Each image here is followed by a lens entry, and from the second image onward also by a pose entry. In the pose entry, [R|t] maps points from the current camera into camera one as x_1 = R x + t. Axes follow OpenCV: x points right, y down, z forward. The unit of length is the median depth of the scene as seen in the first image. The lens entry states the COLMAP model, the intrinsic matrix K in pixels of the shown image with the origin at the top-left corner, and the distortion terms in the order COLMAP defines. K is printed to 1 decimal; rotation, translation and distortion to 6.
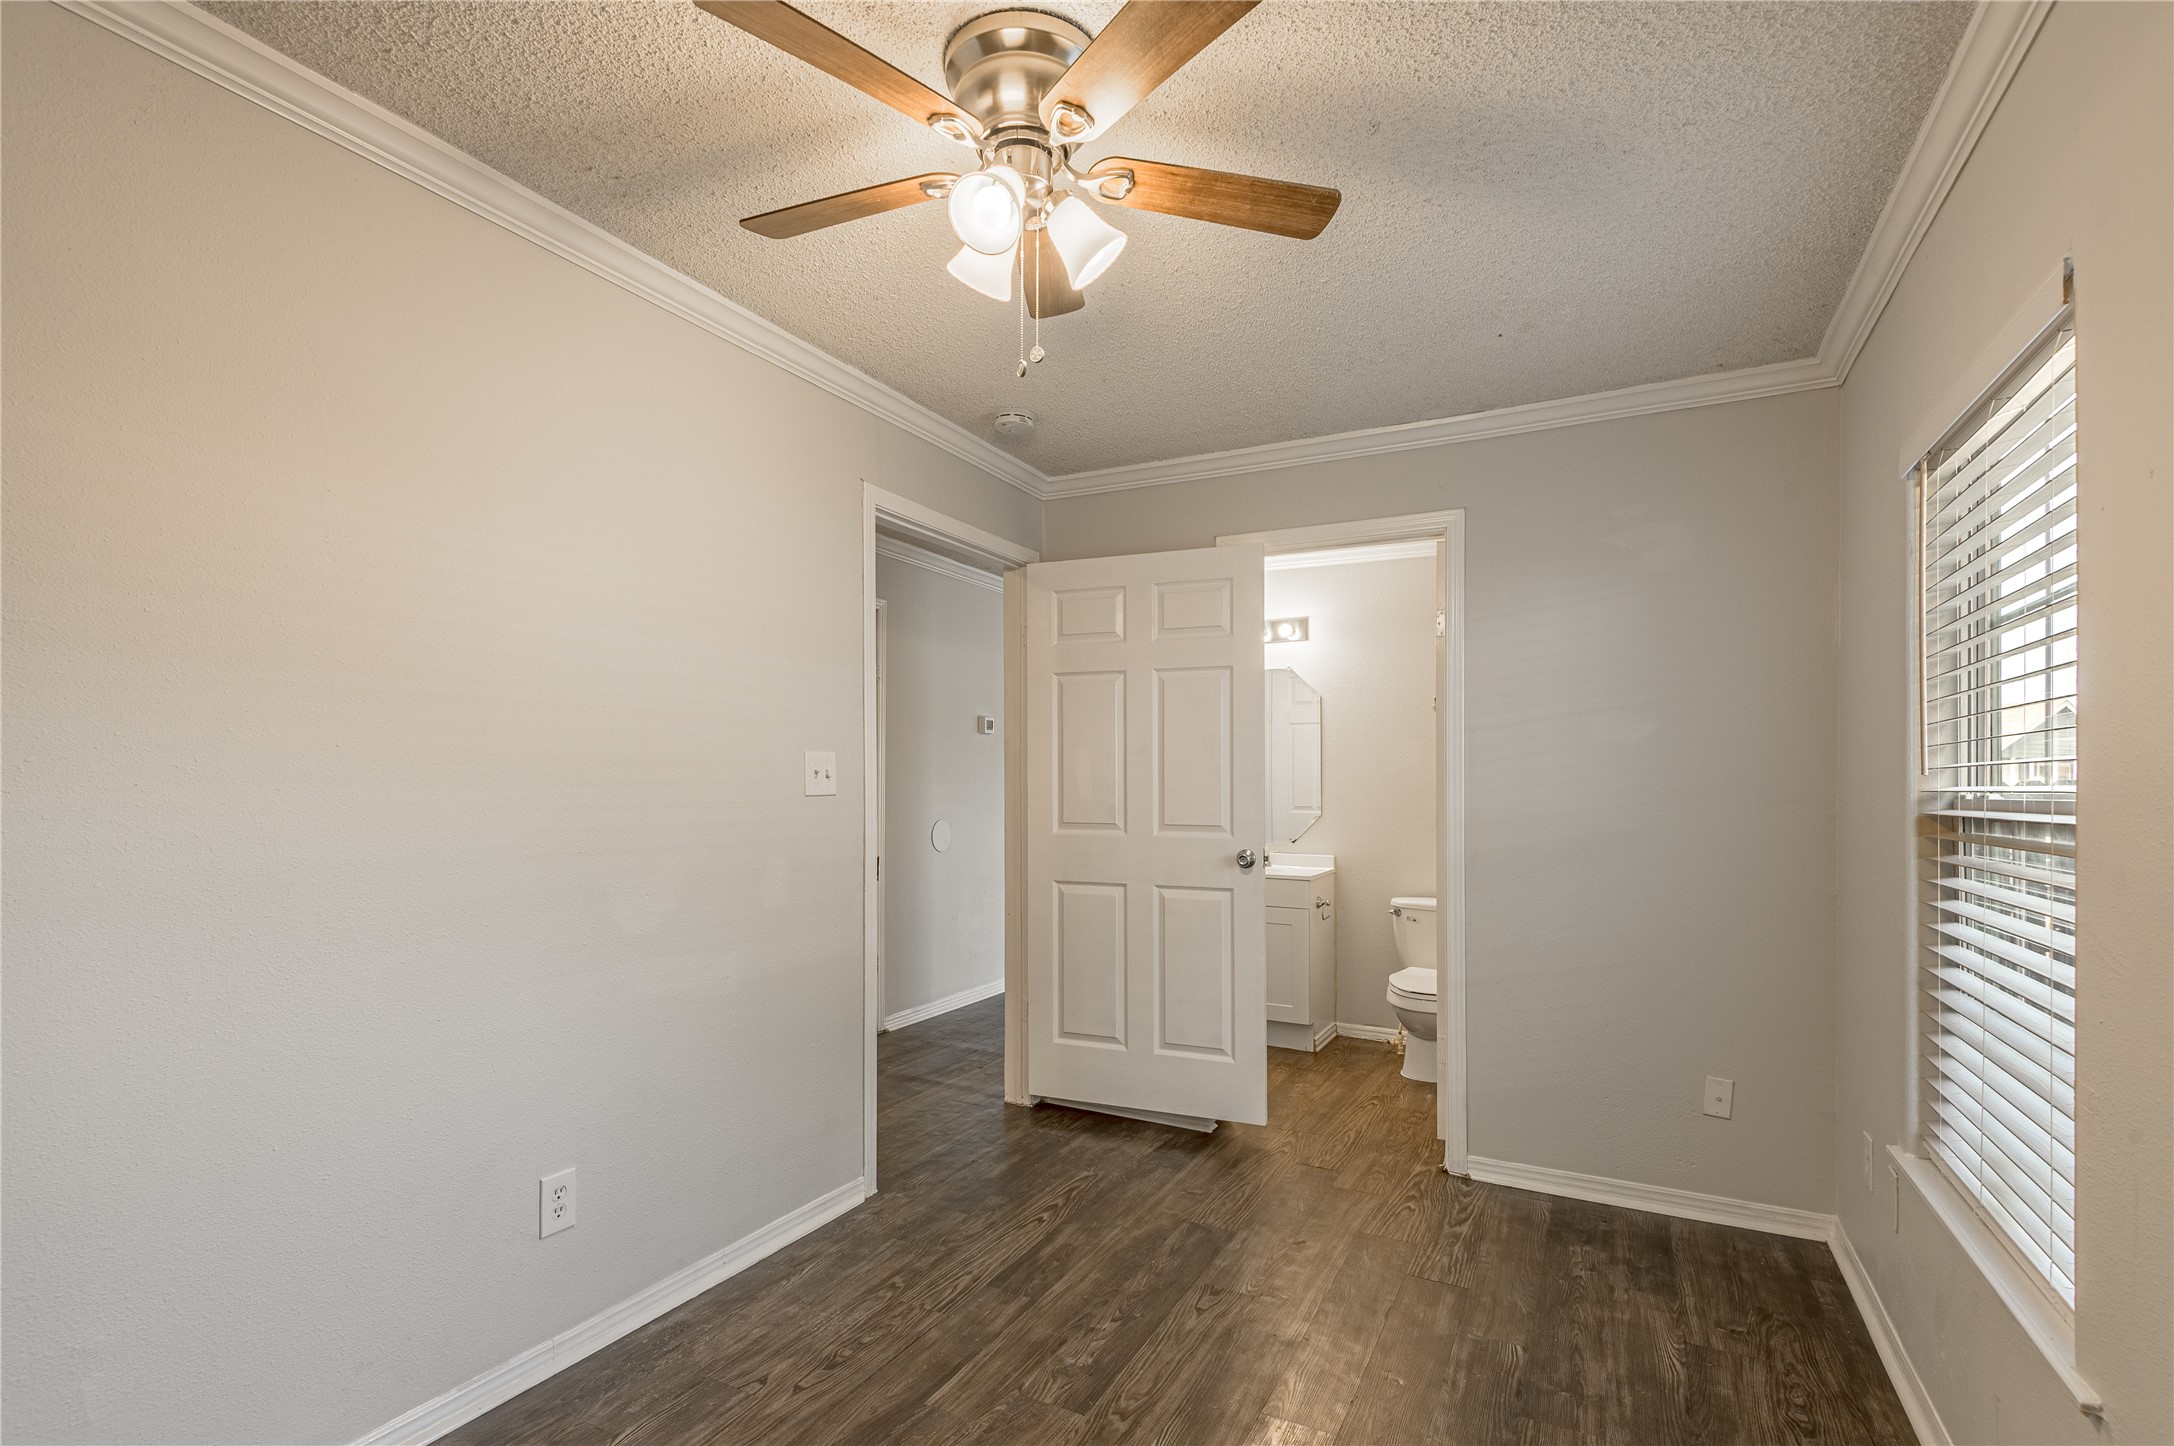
lens RADIAL K [[1013.8, 0, 1088.9], [0, 1013.8, 722.9], [0, 0, 1]] dist [0.044261, -0.028850]
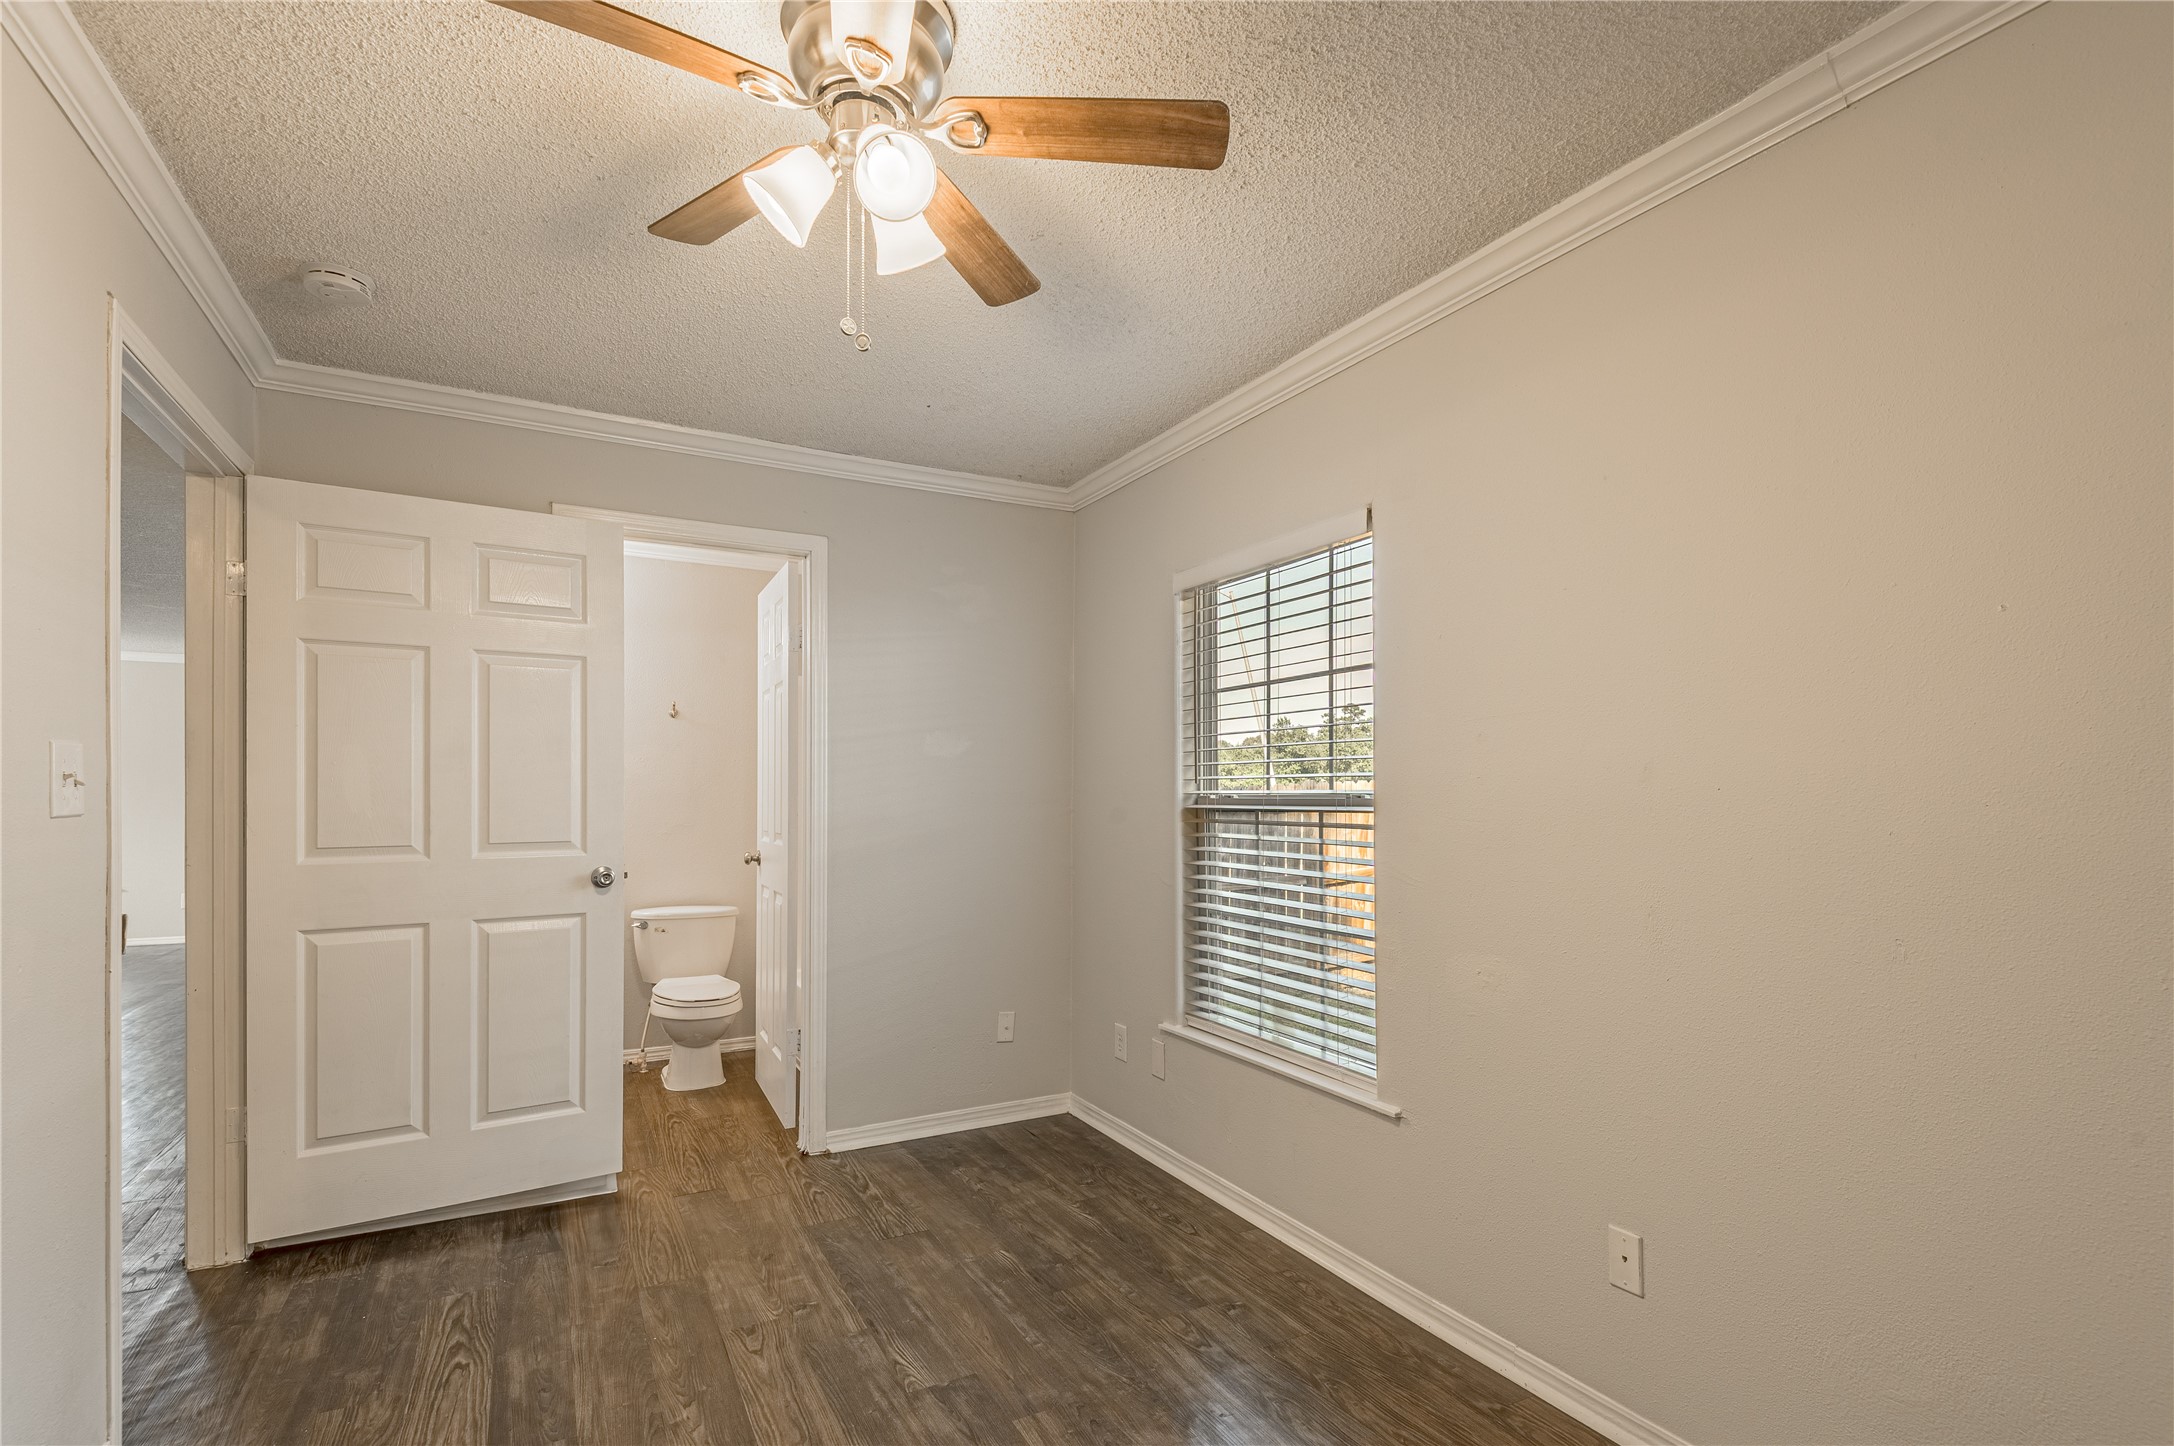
lens RADIAL K [[1013.8, 0, 1088.9], [0, 1013.8, 722.9], [0, 0, 1]] dist [0.044261, -0.028850]
pose [[0.564925, 0.049709, 0.823643, -0.401219], [-0.045089, 0.998552, -0.029340, 0.007981], [-0.823909, -0.020563, 0.566349, 0.172978]]
